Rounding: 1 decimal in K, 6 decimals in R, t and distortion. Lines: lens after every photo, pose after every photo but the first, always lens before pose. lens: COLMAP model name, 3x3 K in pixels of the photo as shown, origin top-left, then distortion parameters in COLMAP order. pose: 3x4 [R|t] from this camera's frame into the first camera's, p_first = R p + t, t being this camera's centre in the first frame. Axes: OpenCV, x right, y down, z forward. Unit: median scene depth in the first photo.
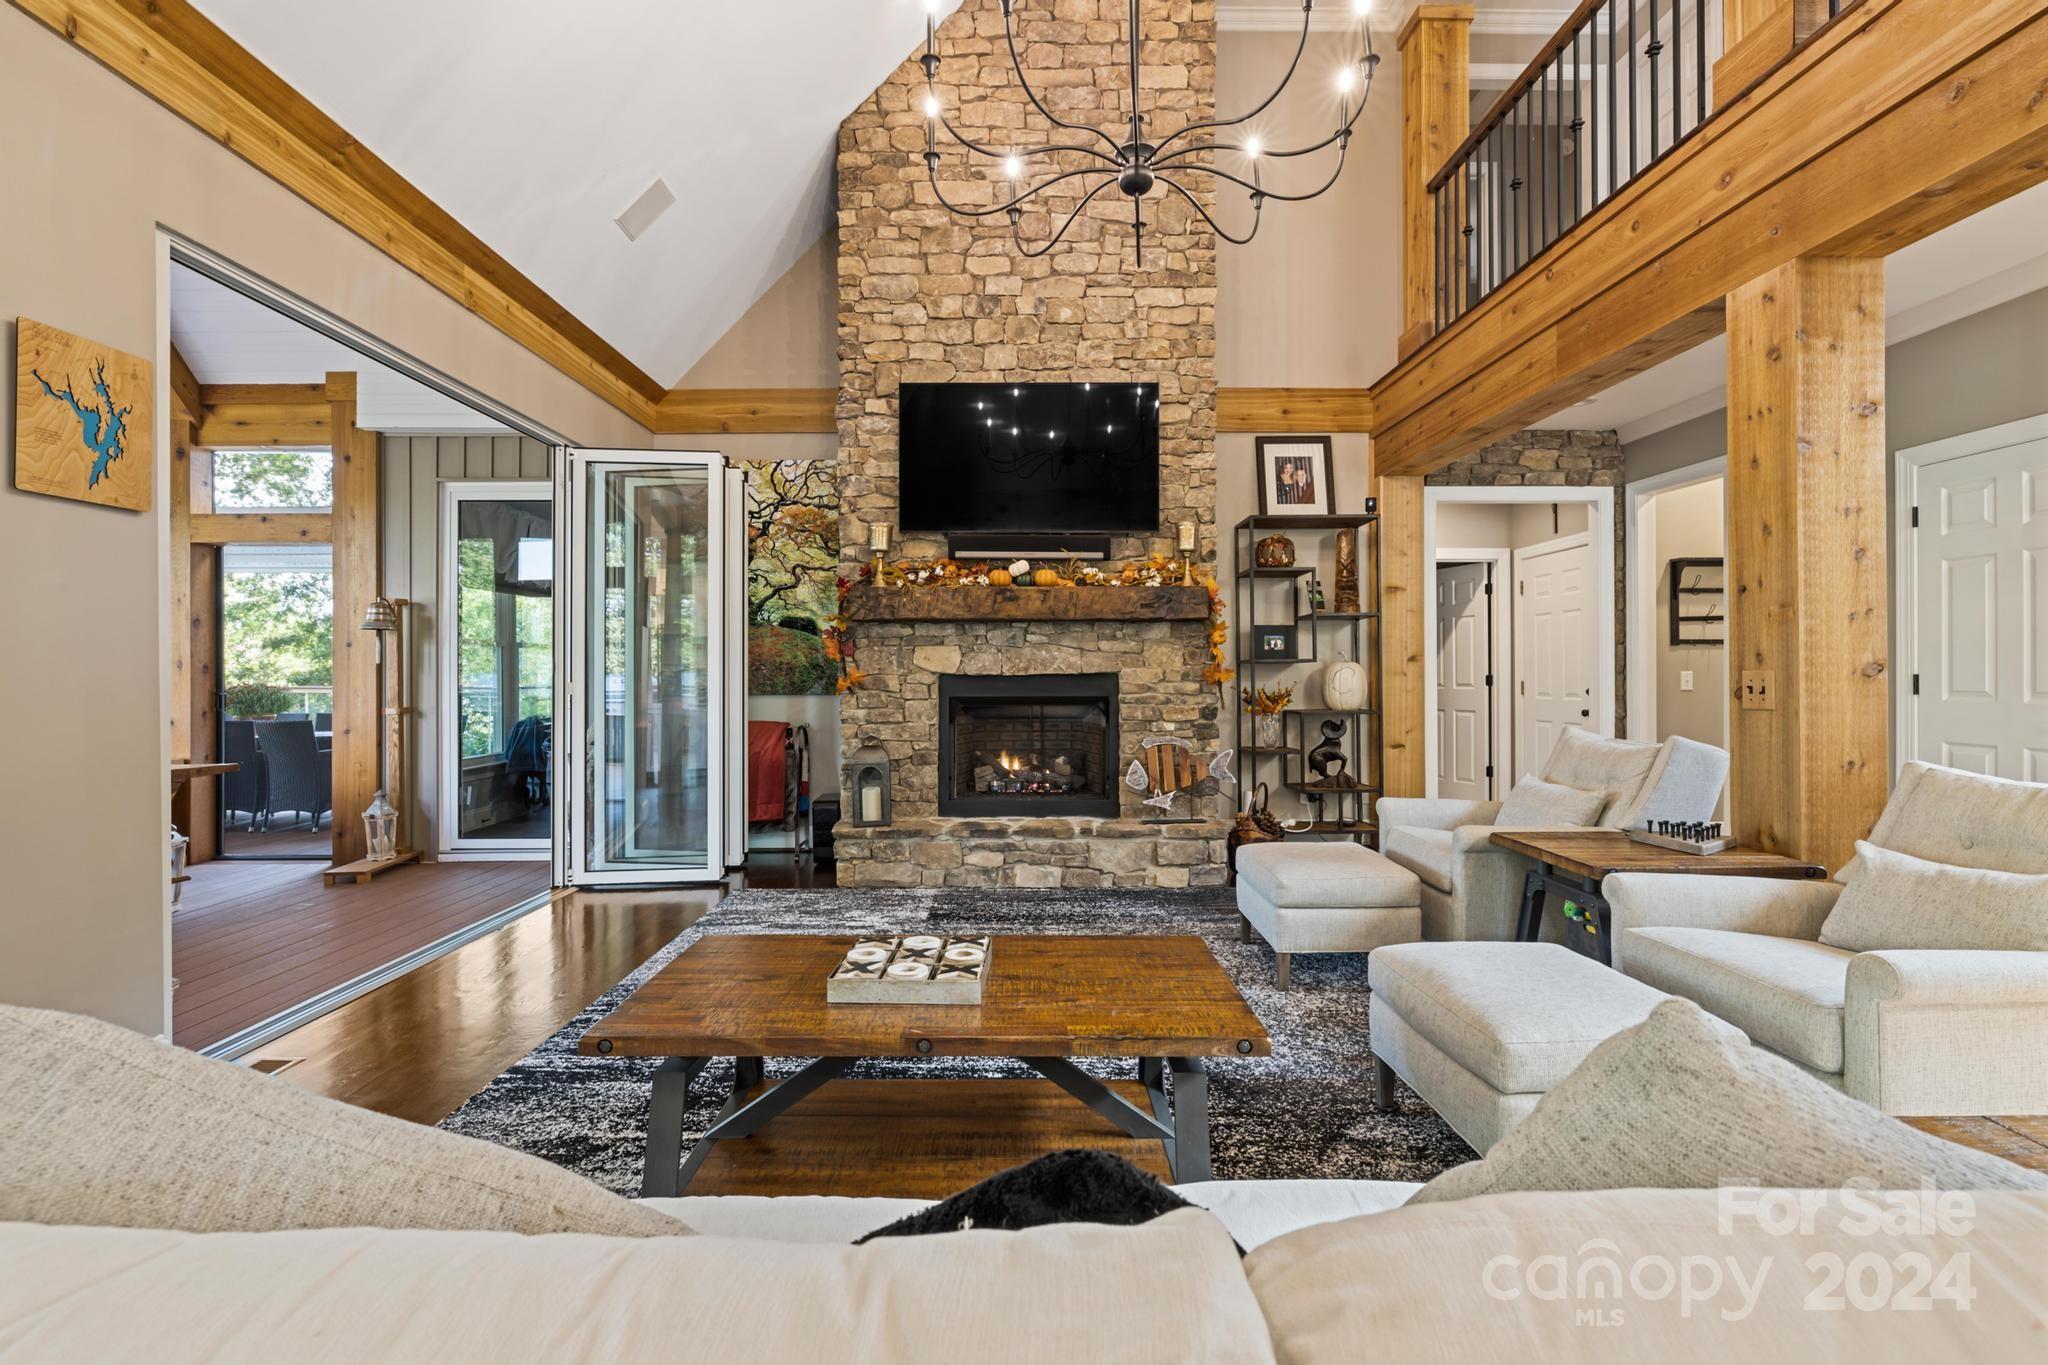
lens RADIAL K [[930.7, 0, 1019.0], [0, 930.7, 671.5], [0, 0, 1]] dist [-0.003521, 0.000576]
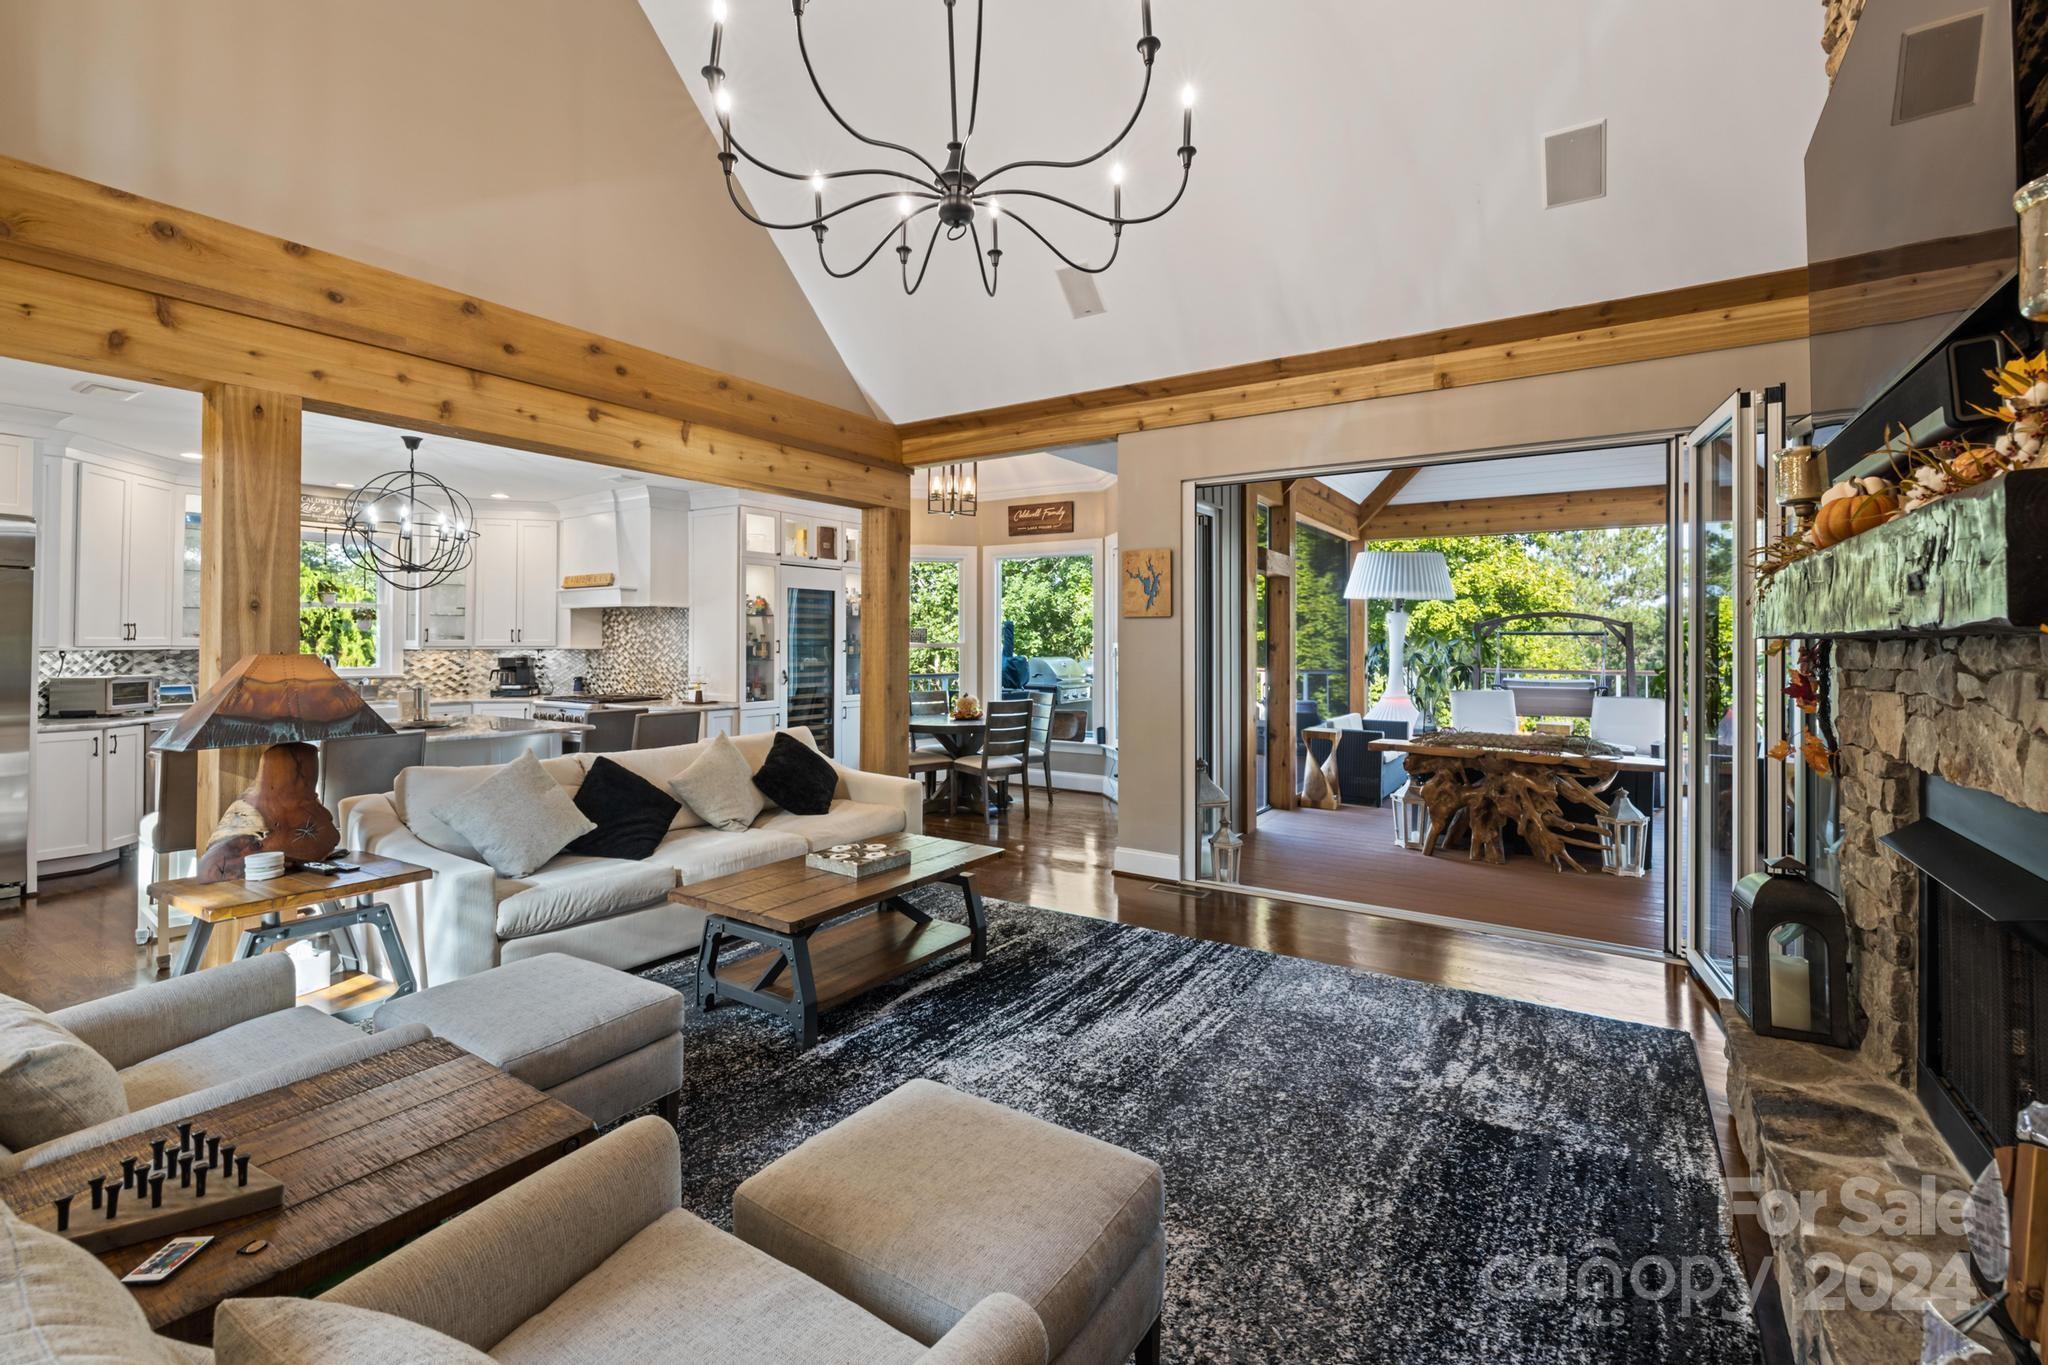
lens RADIAL K [[868.8, 0, 1036.8], [0, 868.8, 637.6], [0, 0, 1]] dist [-0.003120, -0.000187]
pose [[-0.551841, -0.002616, -0.833945, 0.455044], [0.000669, 0.999993, -0.003580, -0.052614], [0.833949, -0.002534, -0.551836, 0.877891]]
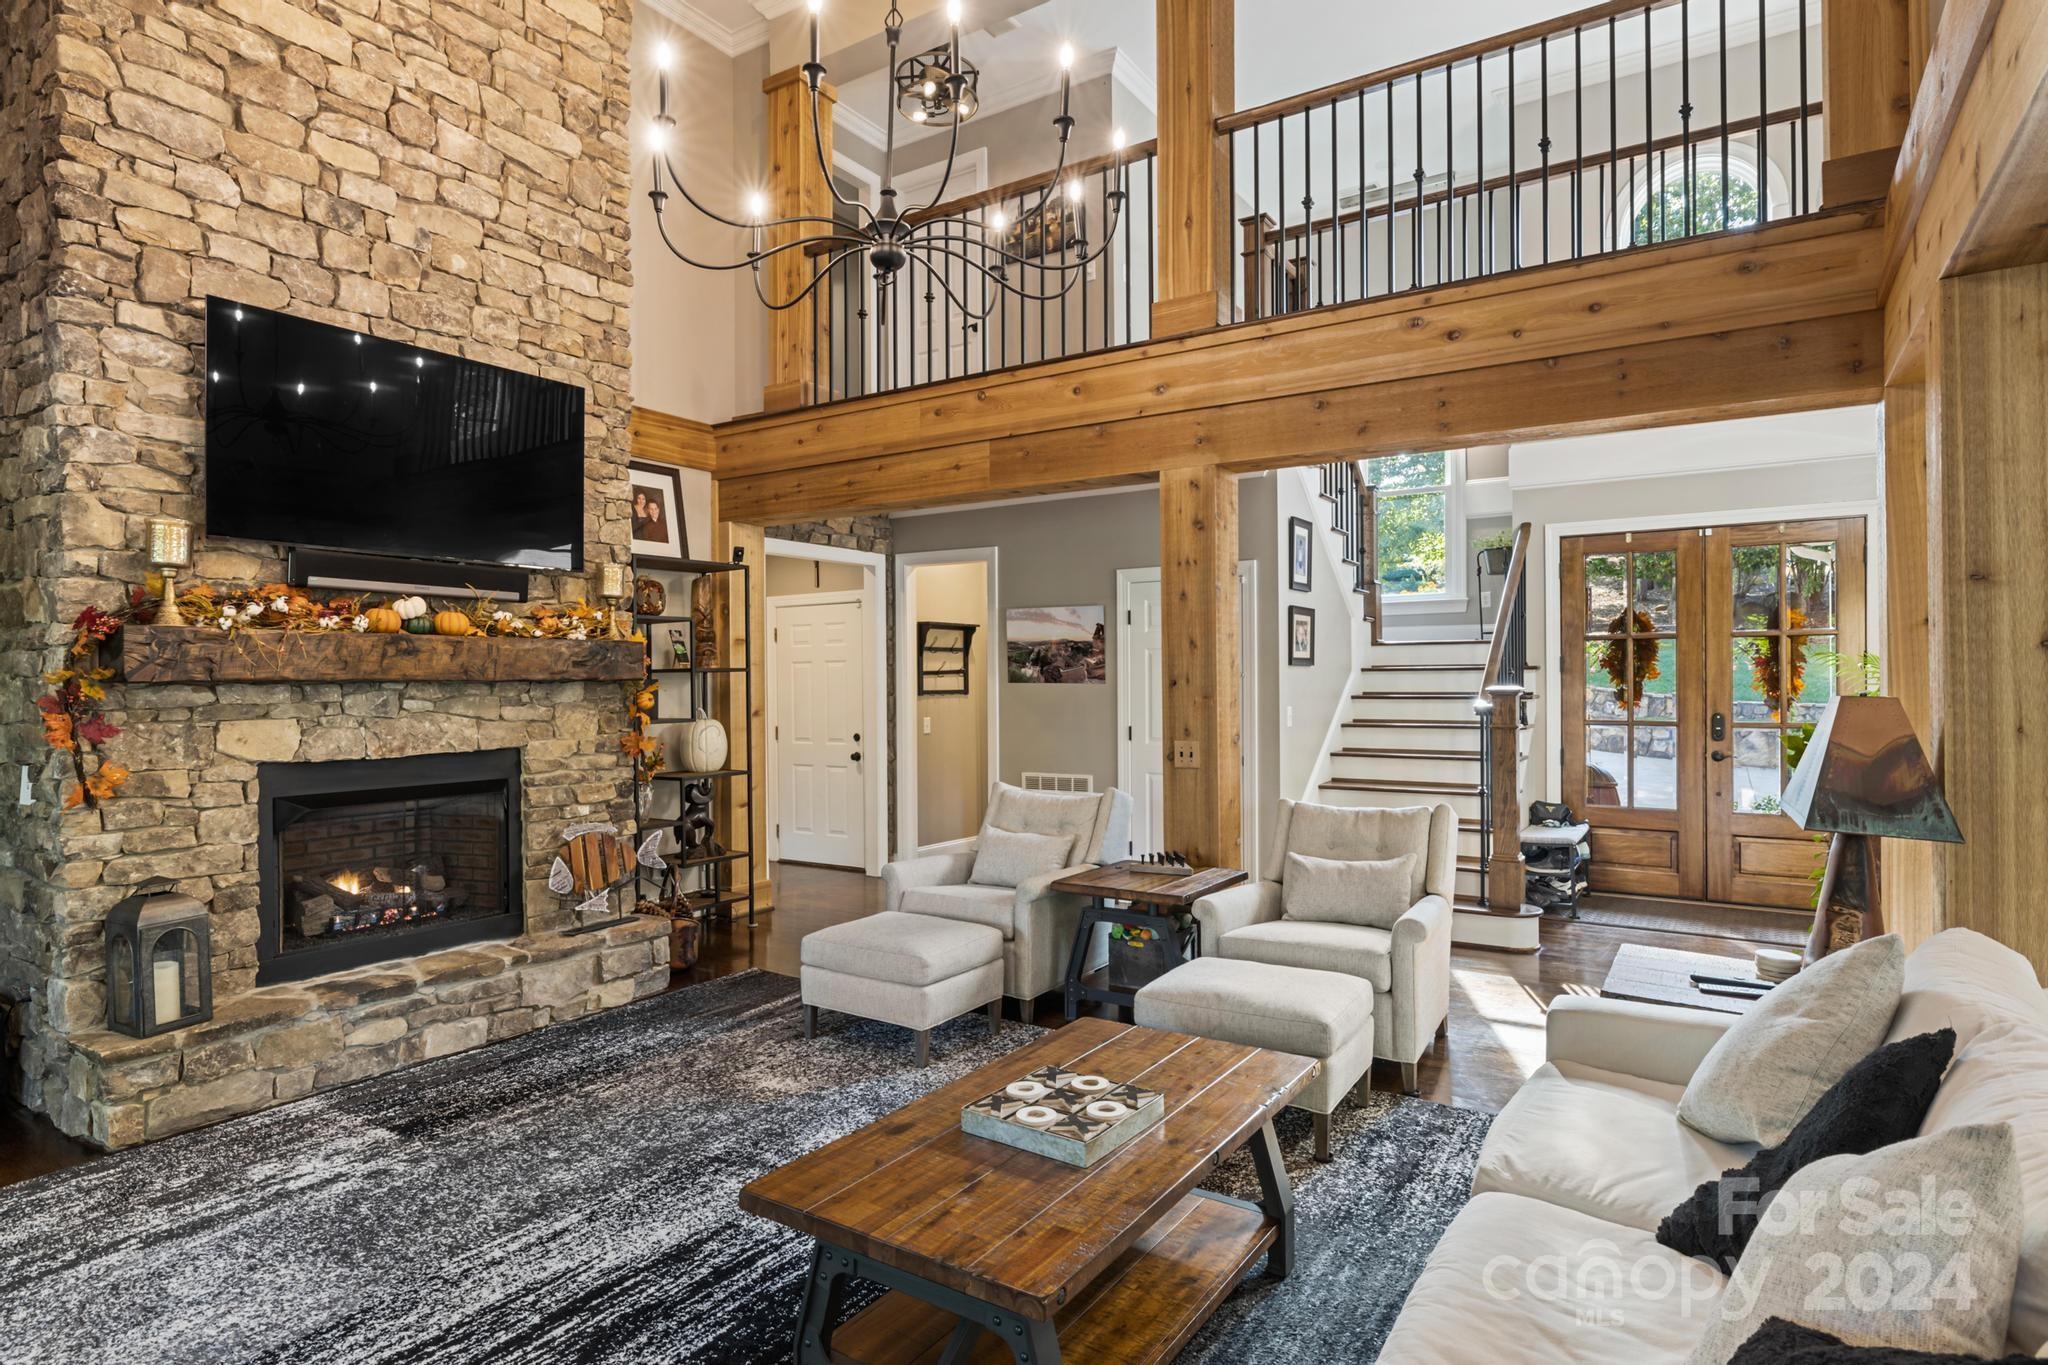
lens RADIAL K [[1079.4, 0, 1034.3], [0, 1079.4, 681.0], [0, 0, 1]] dist [-0.003535, 0.000921]
pose [[0.555480, 0.000250, 0.831530, -0.406752], [0.003059, 0.999993, -0.002344, -0.050726], [-0.831525, 0.003845, 0.555475, 0.149280]]
